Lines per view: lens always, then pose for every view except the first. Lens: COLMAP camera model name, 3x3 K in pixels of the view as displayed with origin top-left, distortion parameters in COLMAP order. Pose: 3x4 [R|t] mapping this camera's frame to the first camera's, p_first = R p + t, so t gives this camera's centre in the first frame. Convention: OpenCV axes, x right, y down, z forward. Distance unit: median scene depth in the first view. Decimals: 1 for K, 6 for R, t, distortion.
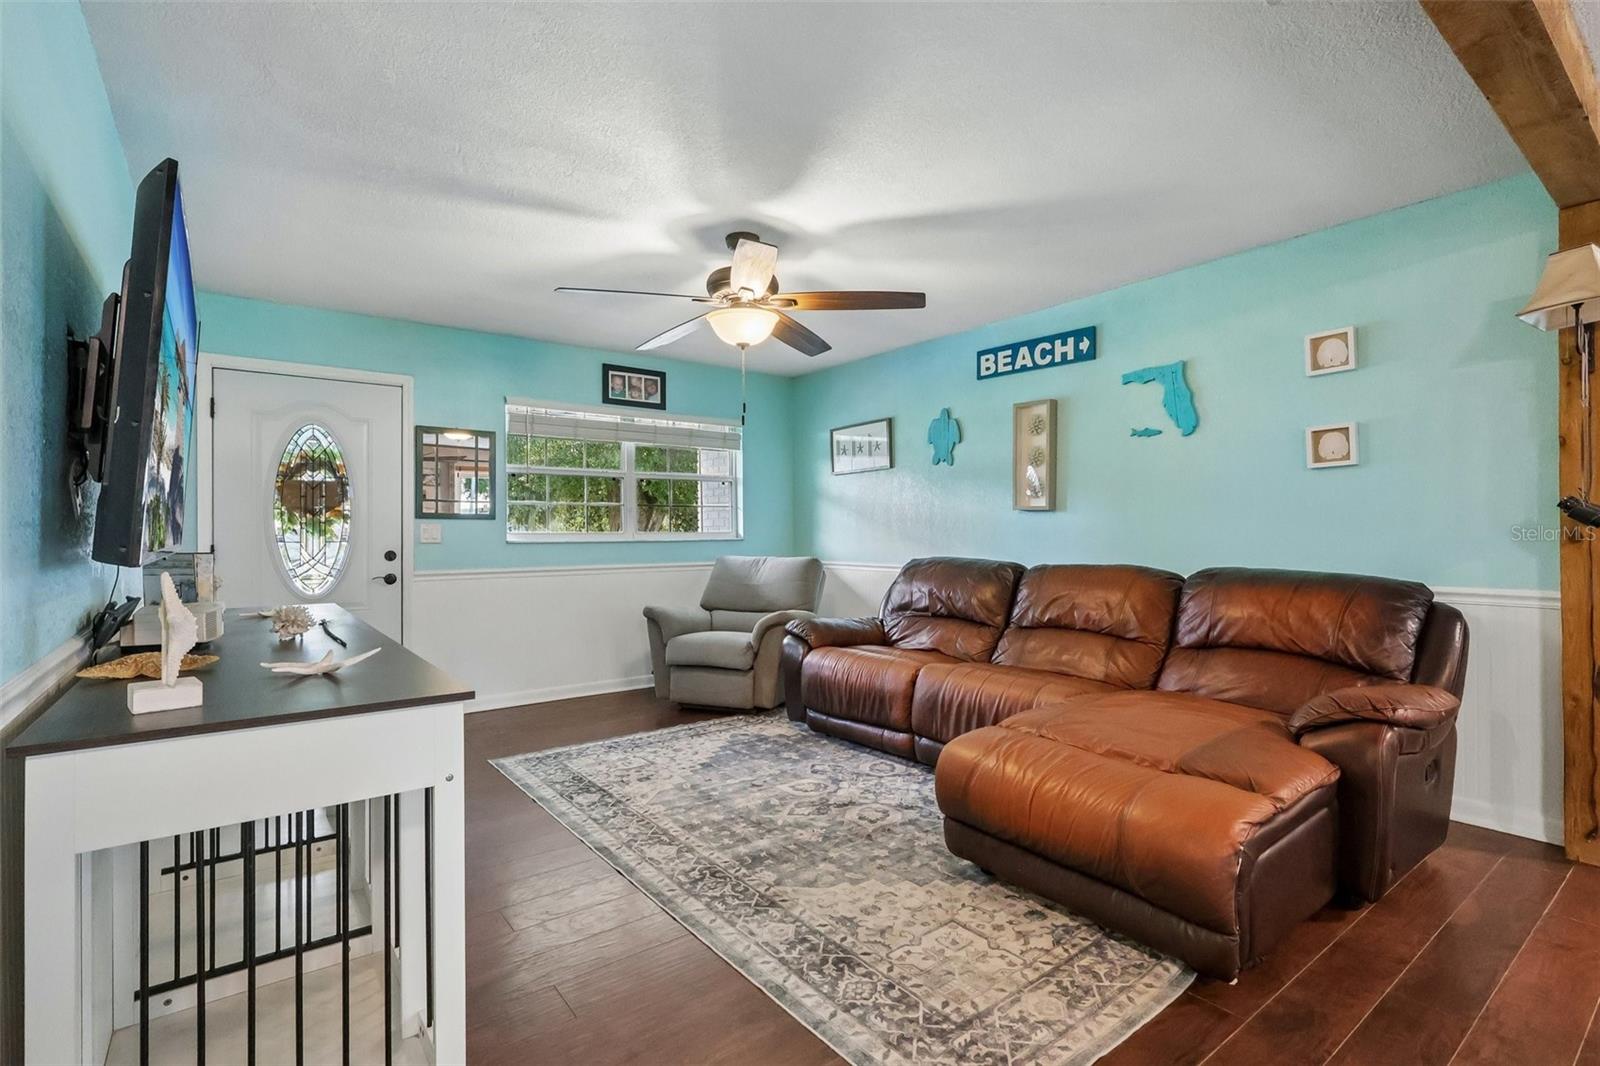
lens RADIAL K [[752.7, 0, 800.0], [0, 752.7, 533.0], [0, 0, 1]] dist [-0.001343, -0.000032]
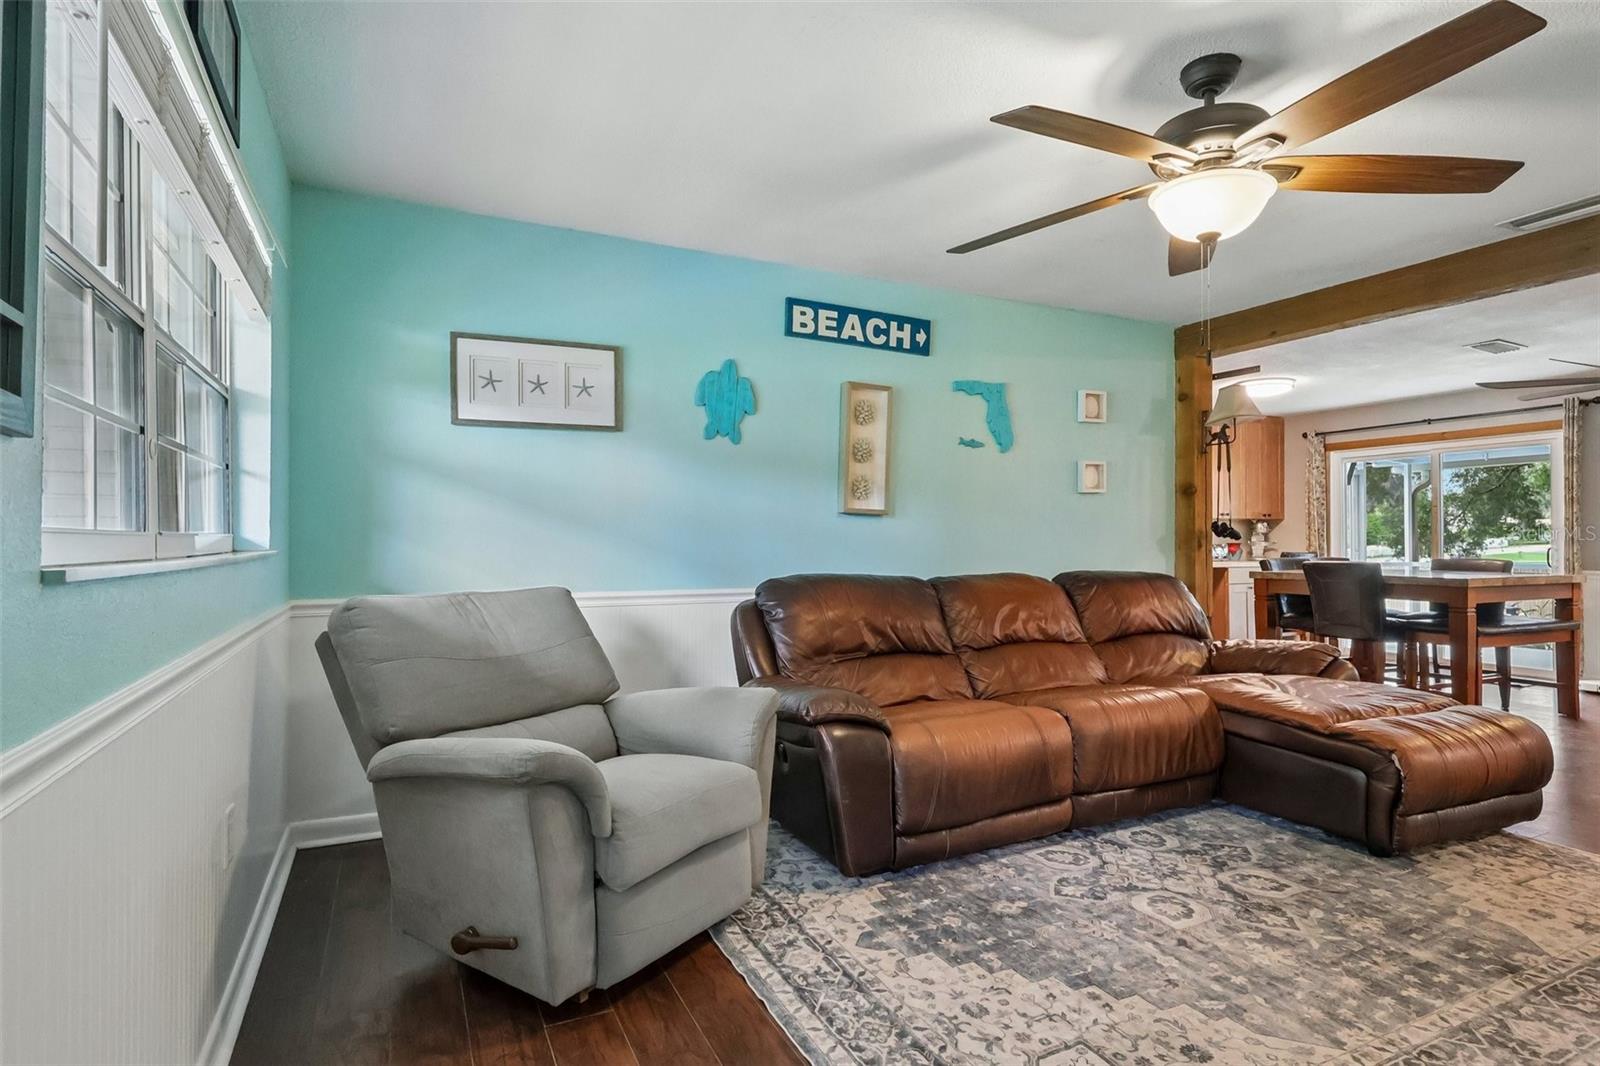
lens RADIAL K [[828.8, 0, 800.0], [0, 828.8, 533.0], [0, 0, 1]] dist [-0.000079, 0.000133]
pose [[0.192914, 0.017242, 0.981064, -0.623551], [-0.000814, 0.999848, -0.017412, 0.007236], [-0.981215, 0.002560, 0.192899, 0.921317]]
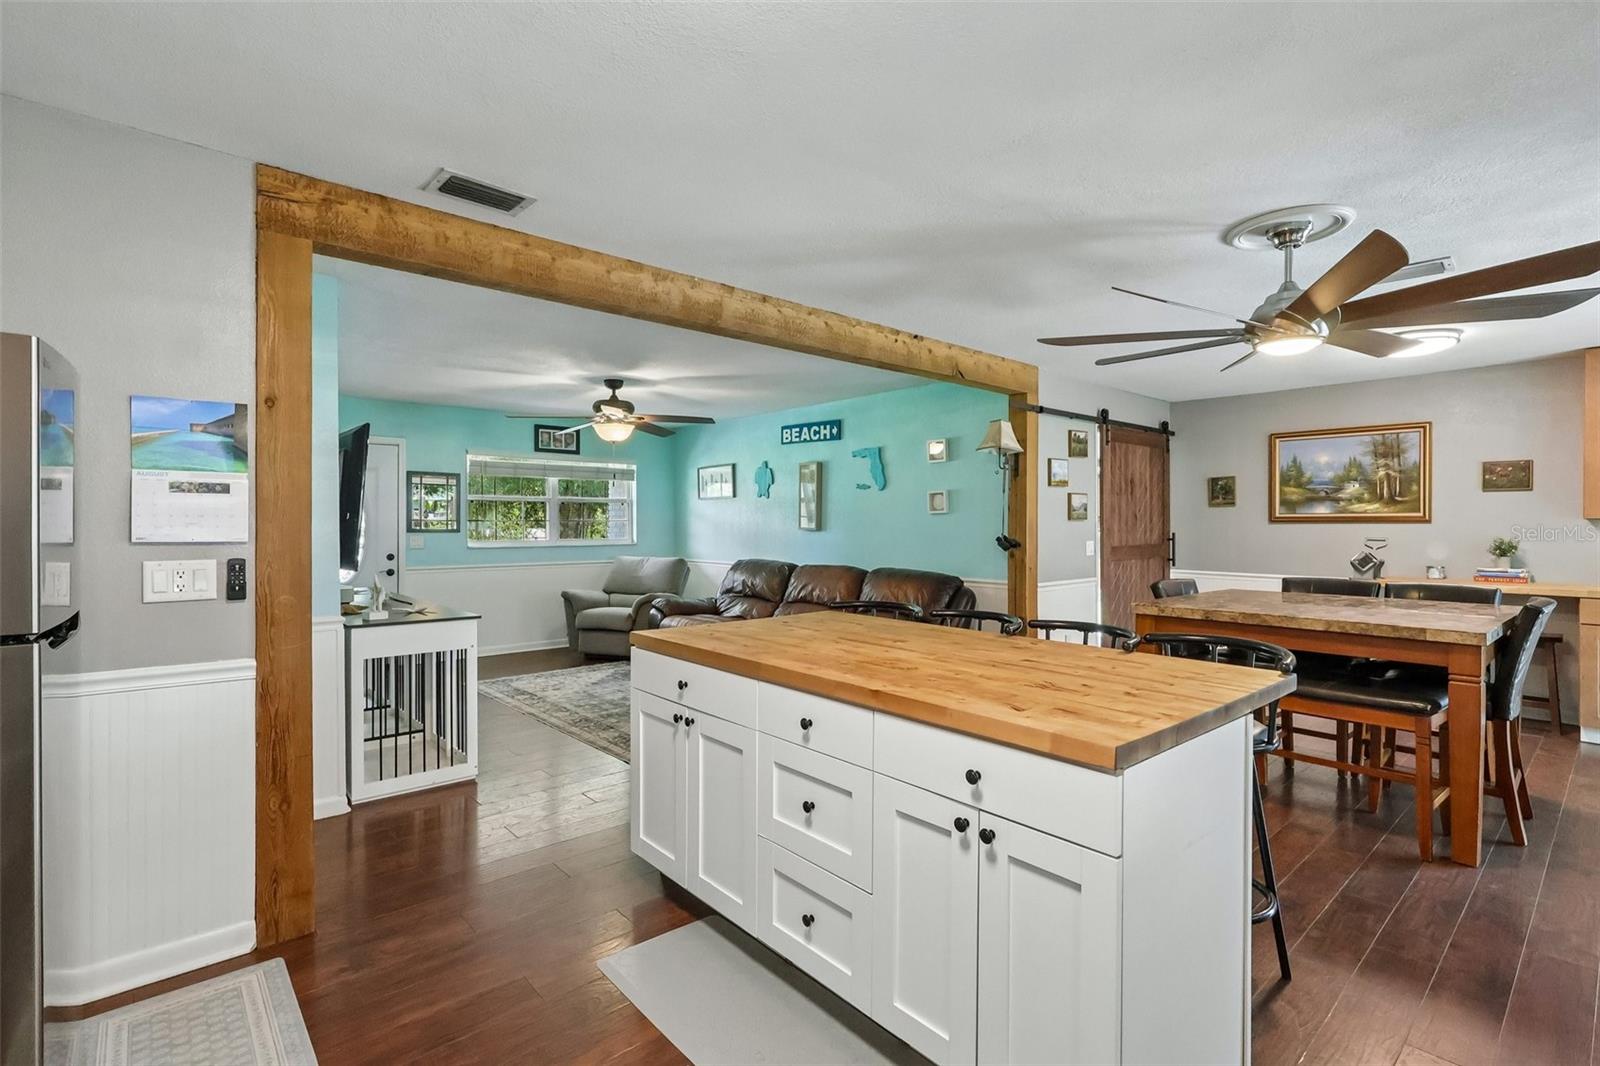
lens RADIAL K [[740.1, 0, 800.0], [0, 740.1, 533.0], [0, 0, 1]] dist [-0.000513, -0.000071]
pose [[0.996752, 0.005617, 0.080332, 0.168800], [-0.006634, 0.999901, 0.012402, -0.044837], [-0.080254, -0.012895, 0.996691, -0.585262]]
